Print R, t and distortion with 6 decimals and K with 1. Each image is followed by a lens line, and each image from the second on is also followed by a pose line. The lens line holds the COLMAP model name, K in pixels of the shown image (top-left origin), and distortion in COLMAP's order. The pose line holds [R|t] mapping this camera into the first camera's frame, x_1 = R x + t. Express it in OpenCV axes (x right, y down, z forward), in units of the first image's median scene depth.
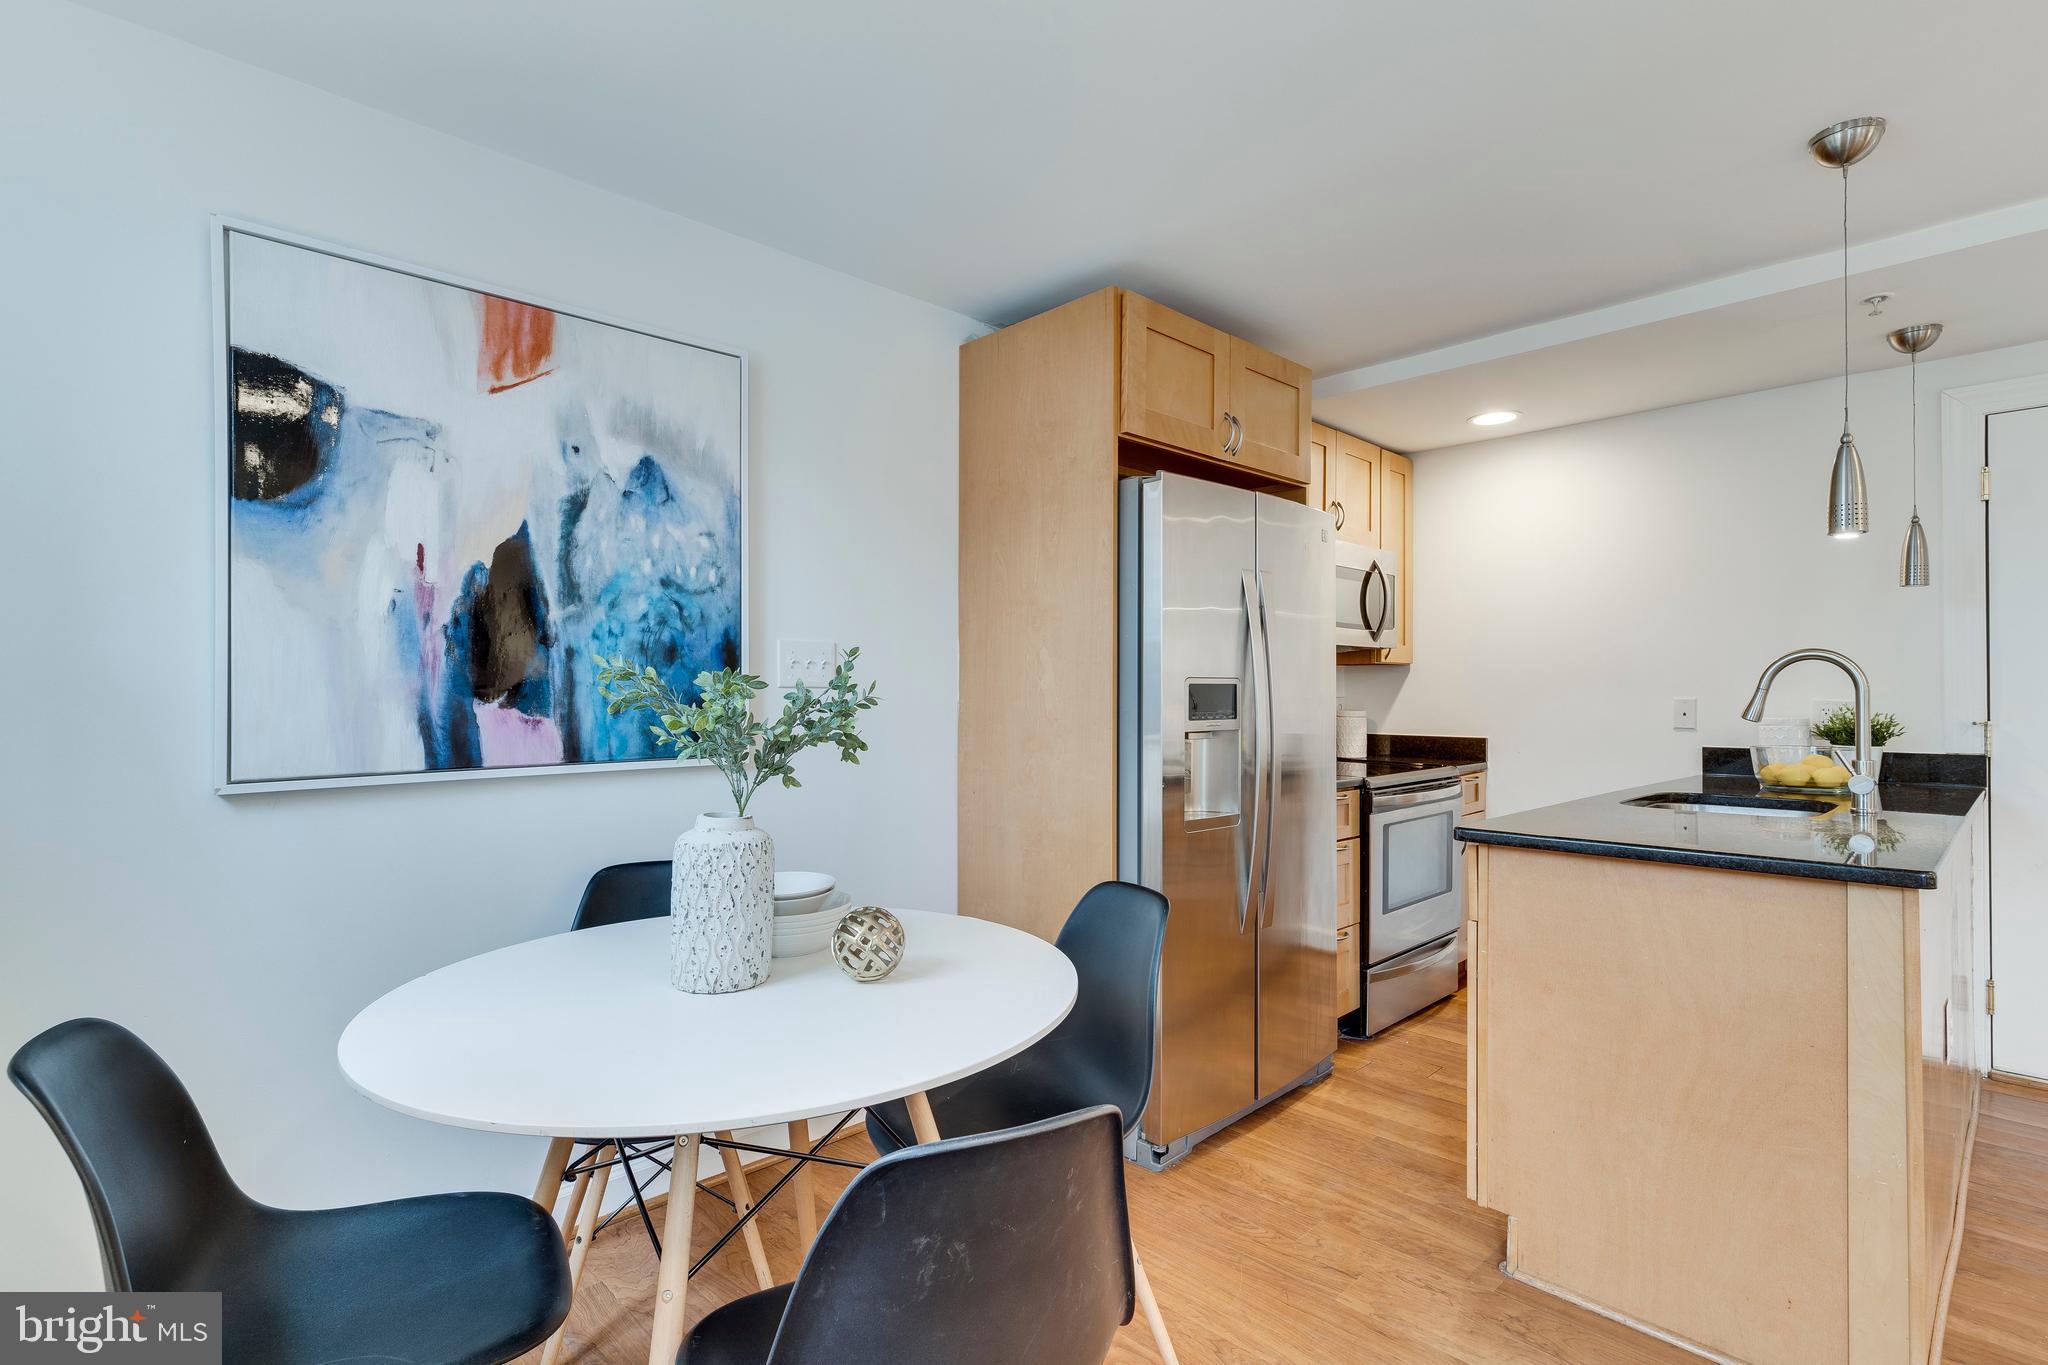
lens RADIAL K [[972.9, 0, 1024.0], [0, 972.9, 682.5], [0, 0, 1]] dist [0.001296, -0.000030]
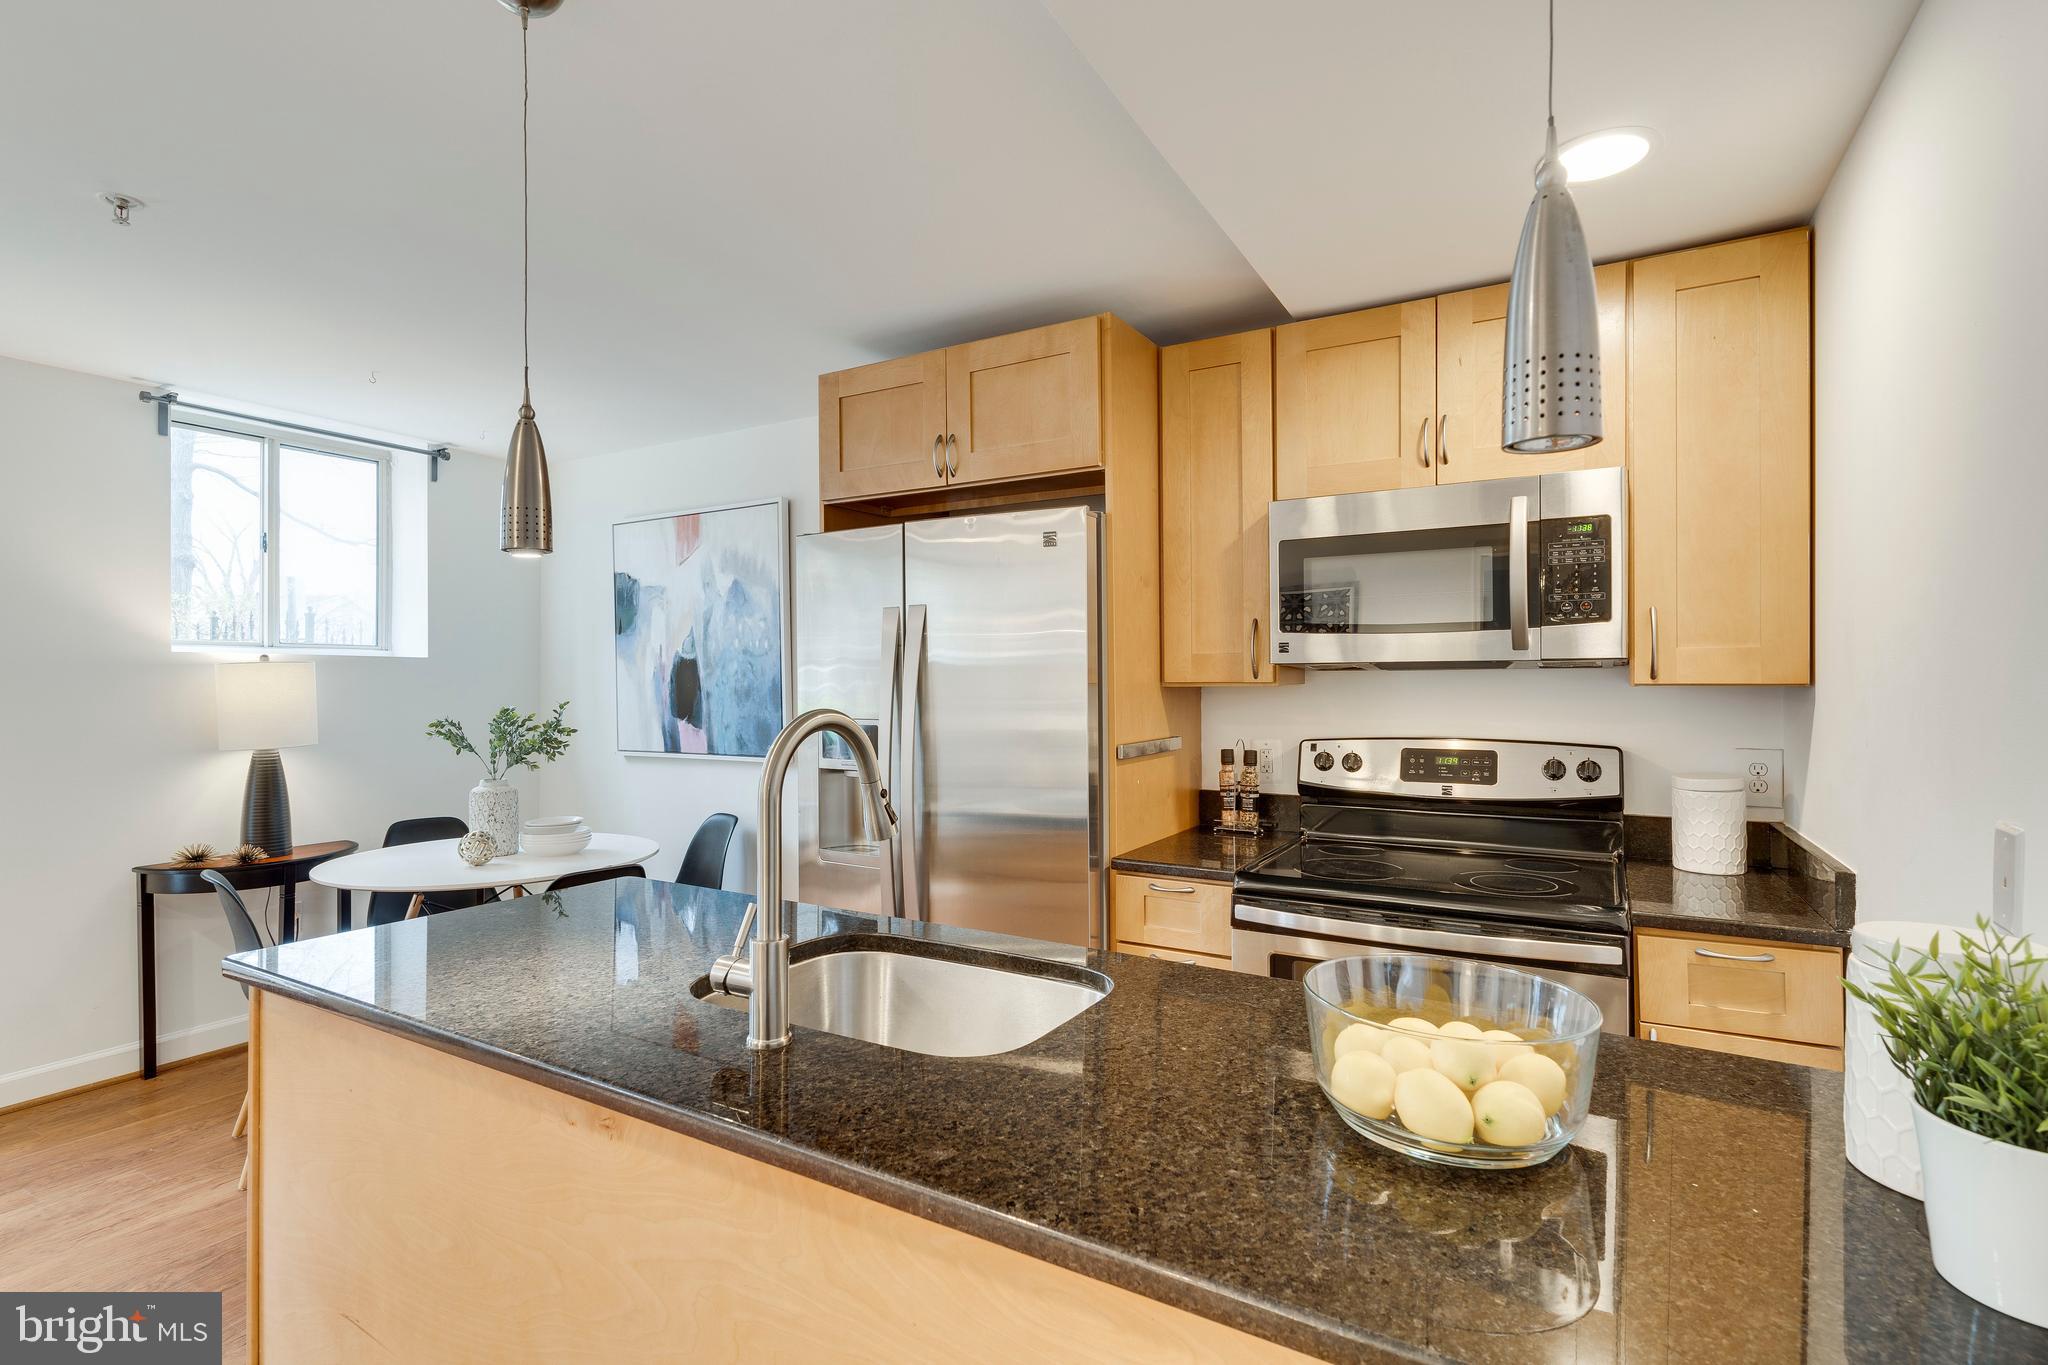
lens RADIAL K [[983.7, 0, 1021.6], [0, 983.7, 674.8], [0, 0, 1]] dist [0.001778, 0.000038]
pose [[0.272947, -0.007105, -0.962003, 1.474824], [0.012264, 0.999917, -0.003905, -0.052772], [0.961951, -0.010732, 0.273011, 1.045911]]
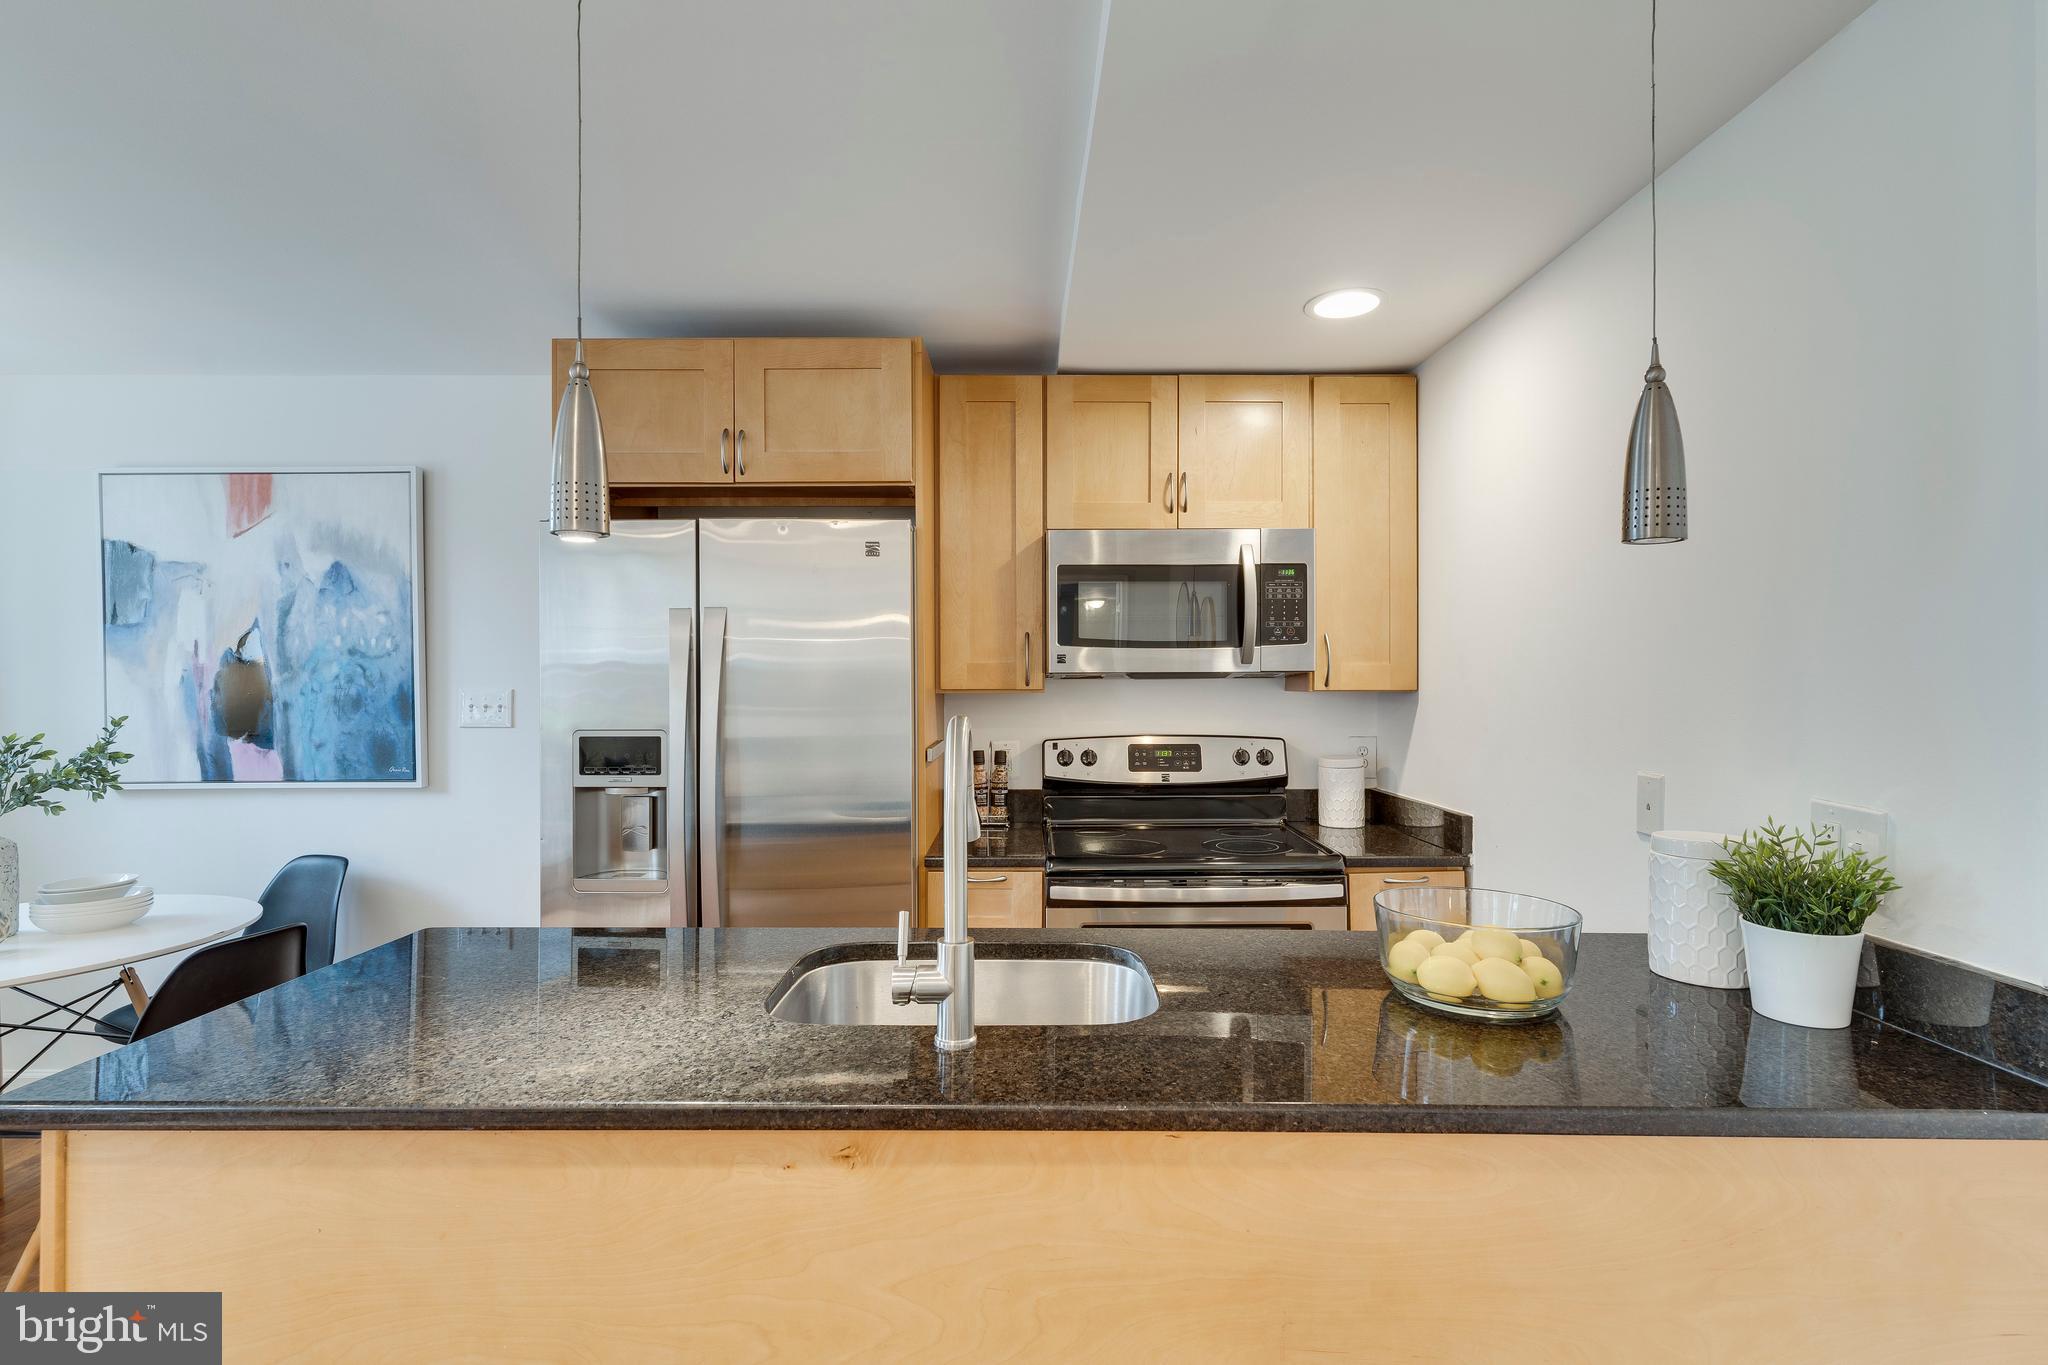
lens RADIAL K [[983.7, 0, 1021.6], [0, 983.7, 674.8], [0, 0, 1]] dist [0.001778, 0.000038]
pose [[0.725320, -0.010260, -0.688335, 1.320432], [0.009292, 0.999944, -0.005114, -0.057487], [0.688349, -0.002687, 0.725375, 0.678918]]
